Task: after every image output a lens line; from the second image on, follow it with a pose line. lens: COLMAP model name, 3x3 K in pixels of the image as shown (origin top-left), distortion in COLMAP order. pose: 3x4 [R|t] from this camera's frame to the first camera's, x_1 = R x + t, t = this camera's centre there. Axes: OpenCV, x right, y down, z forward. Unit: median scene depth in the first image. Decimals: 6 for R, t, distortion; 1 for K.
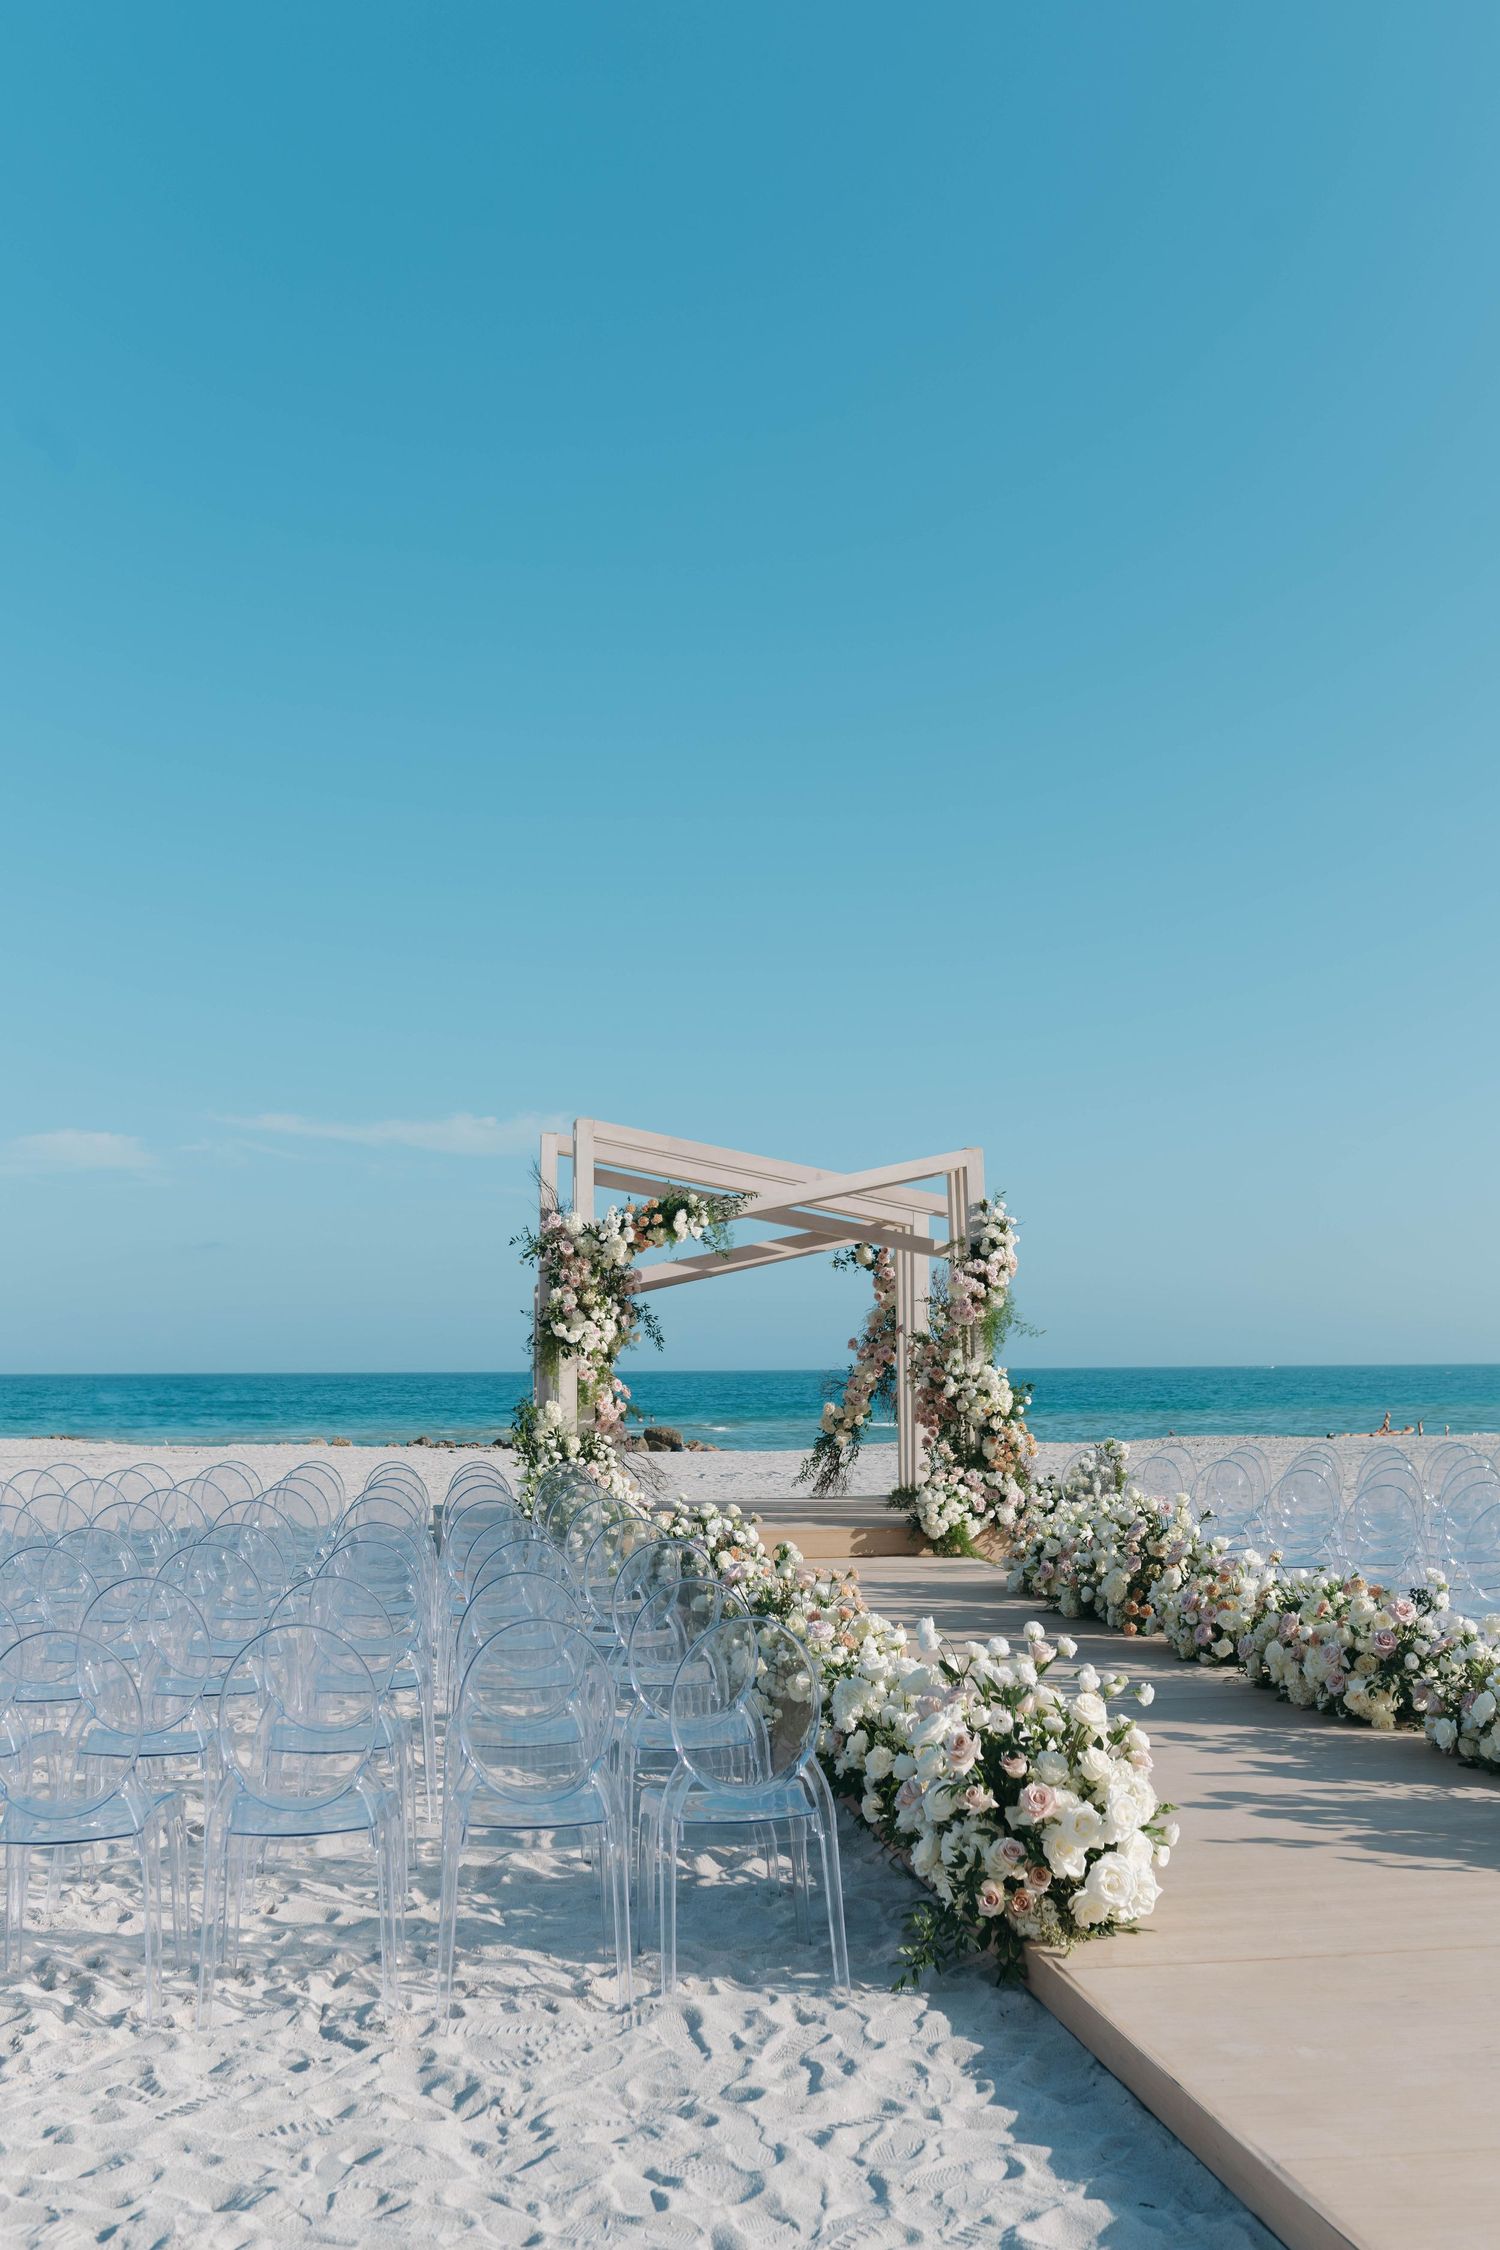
lens RADIAL K [[2164.8, 0, 729.8], [0, 2164.8, 1130.3], [0, 0, 1]] dist [-0.020724, 0.026915]
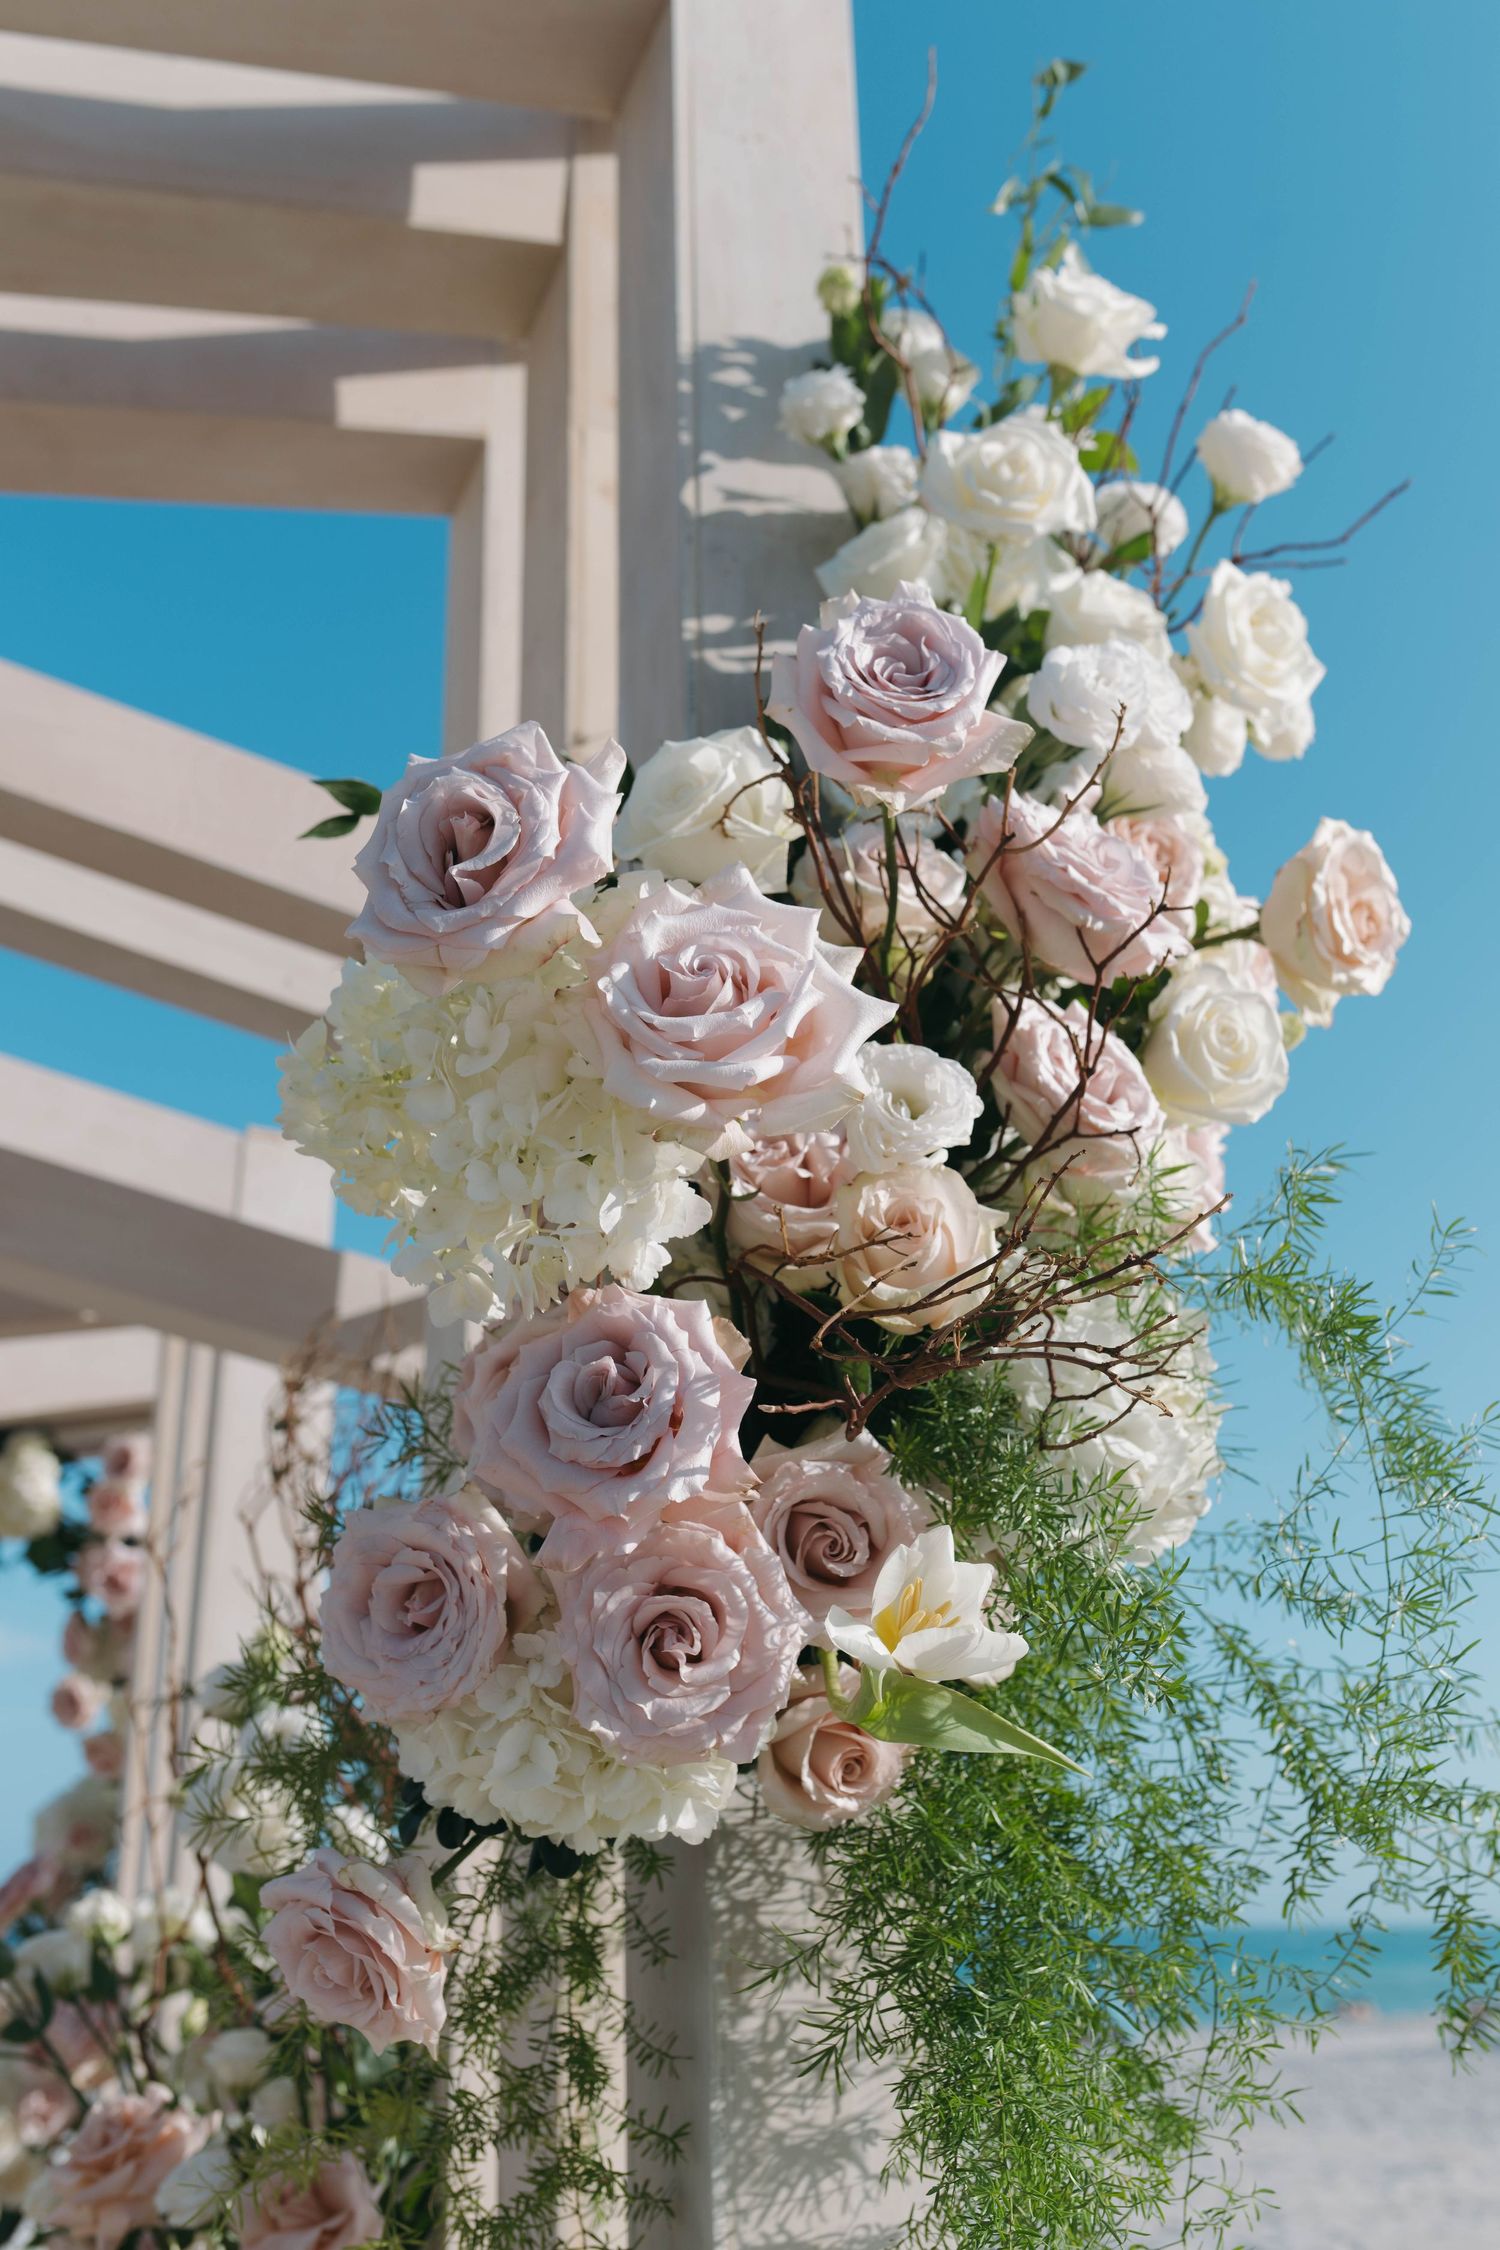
lens RADIAL K [[2164.8, 0, 729.8], [0, 2164.8, 1130.3], [0, 0, 1]] dist [-0.020724, 0.026915]
pose [[0.977392, 0.079795, 0.195801, 0.100284], [-0.030643, 0.969734, -0.242232, 0.085729], [-0.209204, 0.230755, 0.950256, 0.945156]]
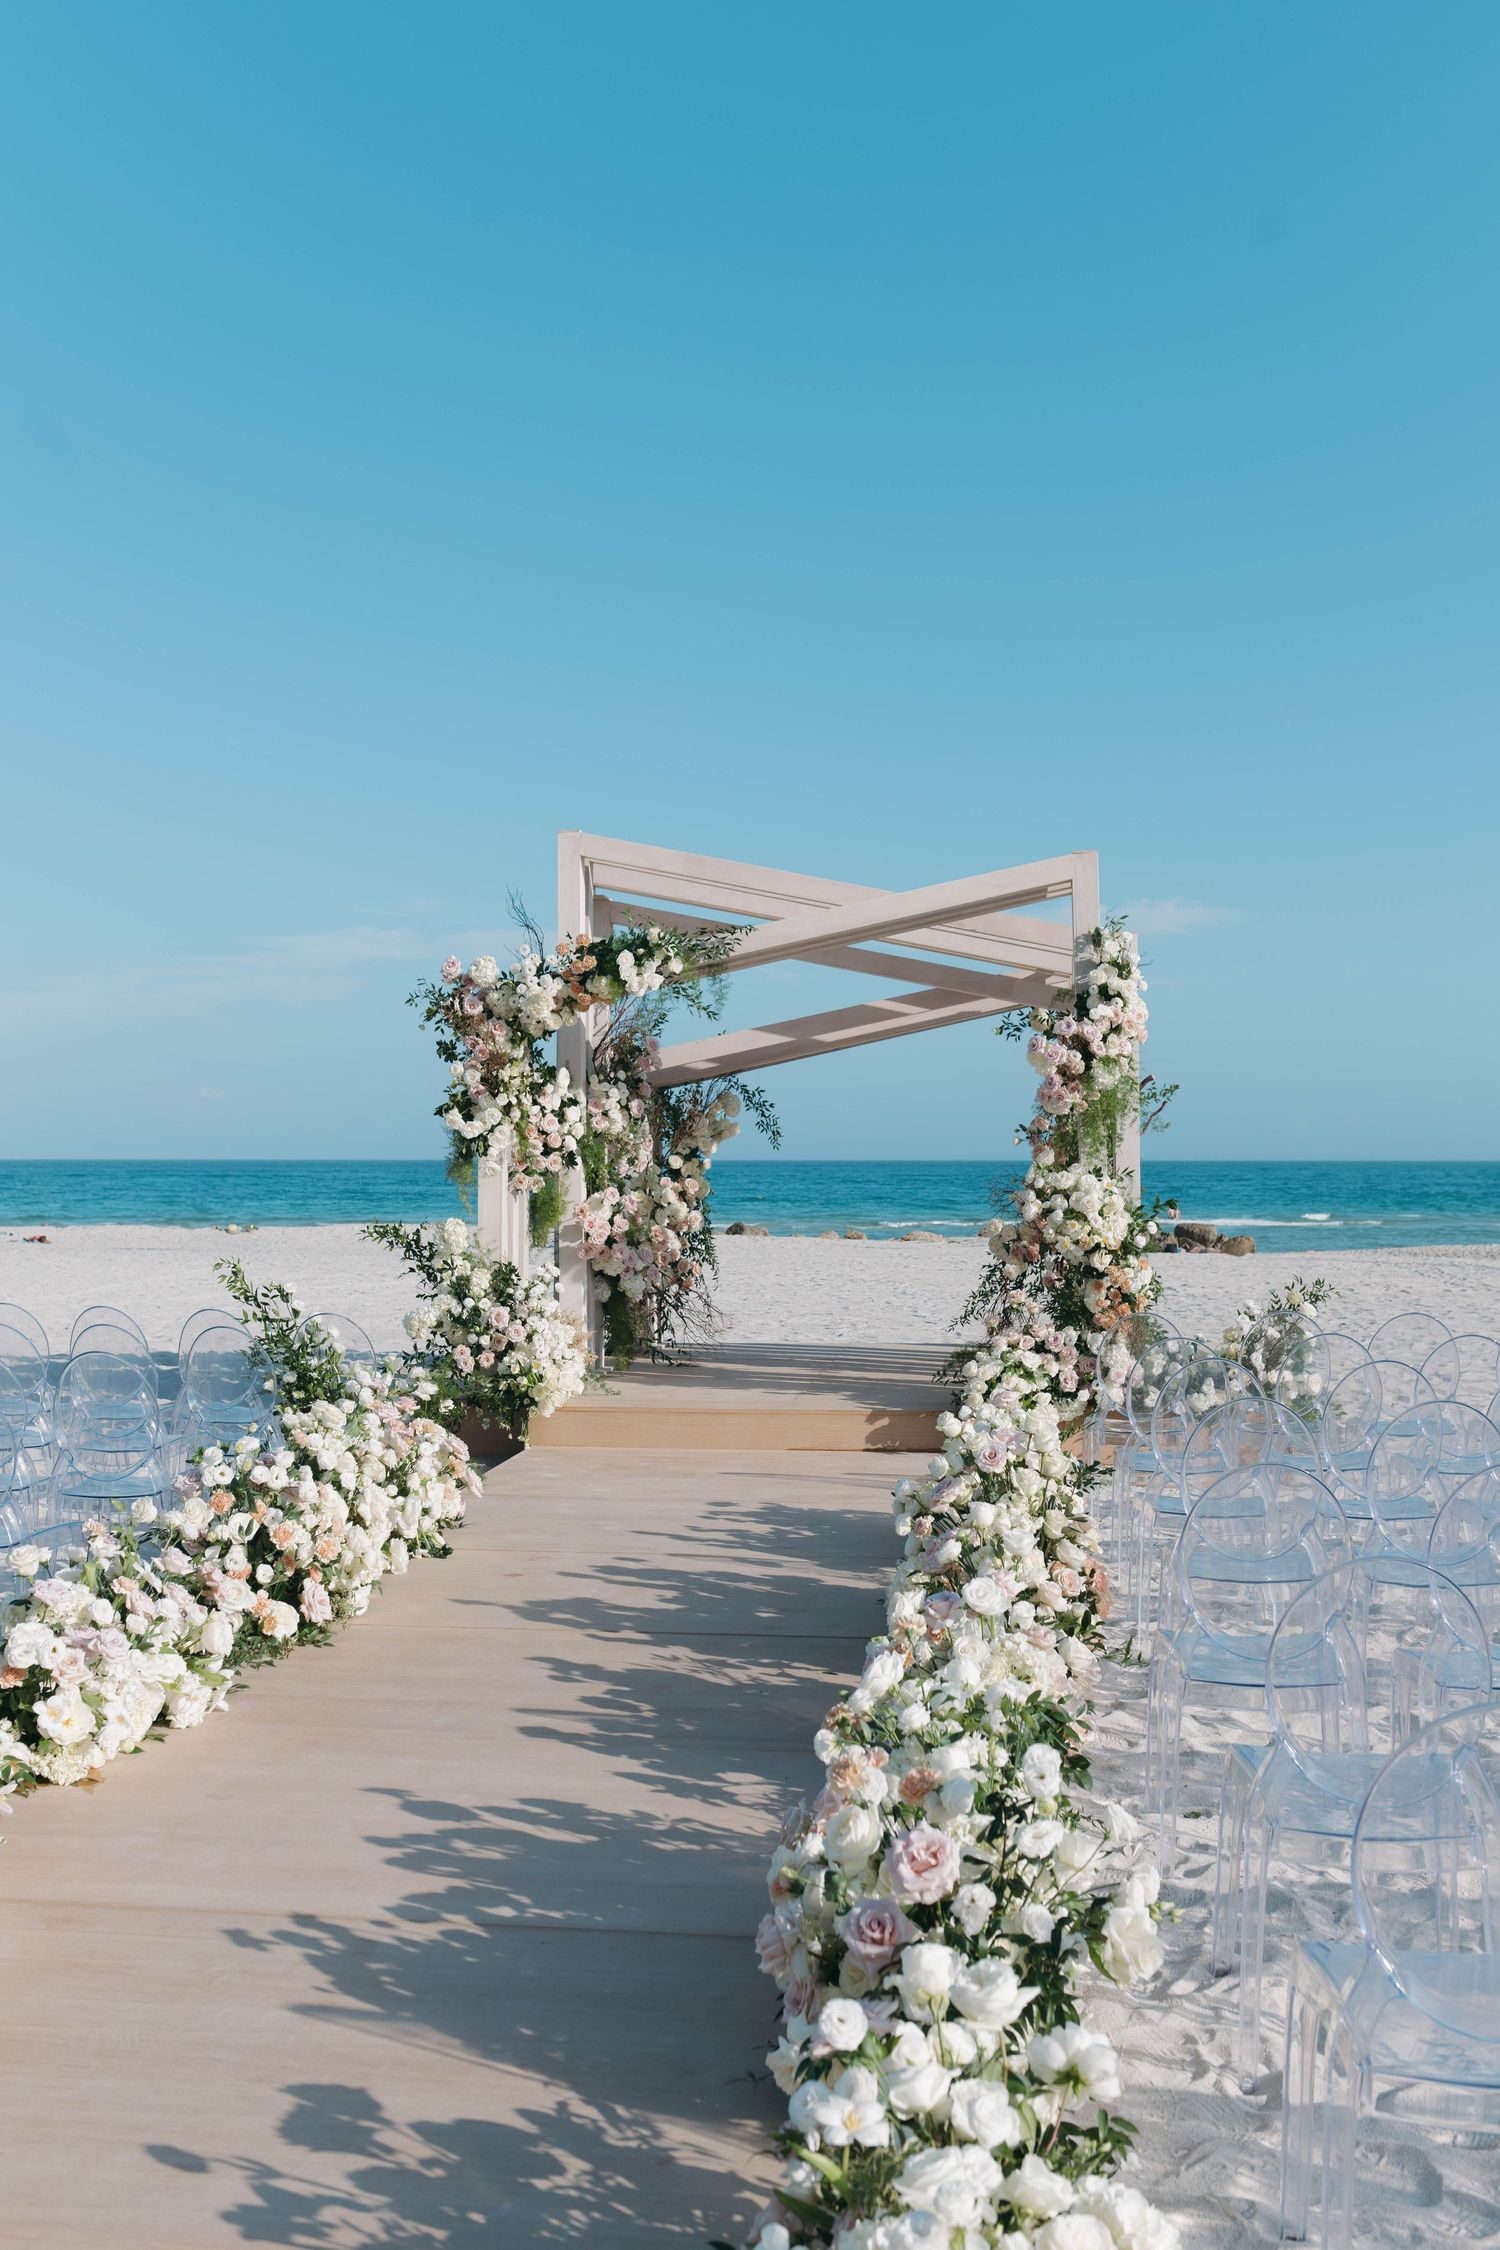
lens RADIAL K [[2172.4, 0, 718.2], [0, 2172.4, 1123.1], [0, 0, 1]] dist [-0.015758, 0.003612]
pose [[0.956806, 0.003524, -0.290707, 0.204509], [0.024043, 0.995542, 0.091201, 0.028508], [0.289732, -0.094252, 0.952456, 0.326694]]
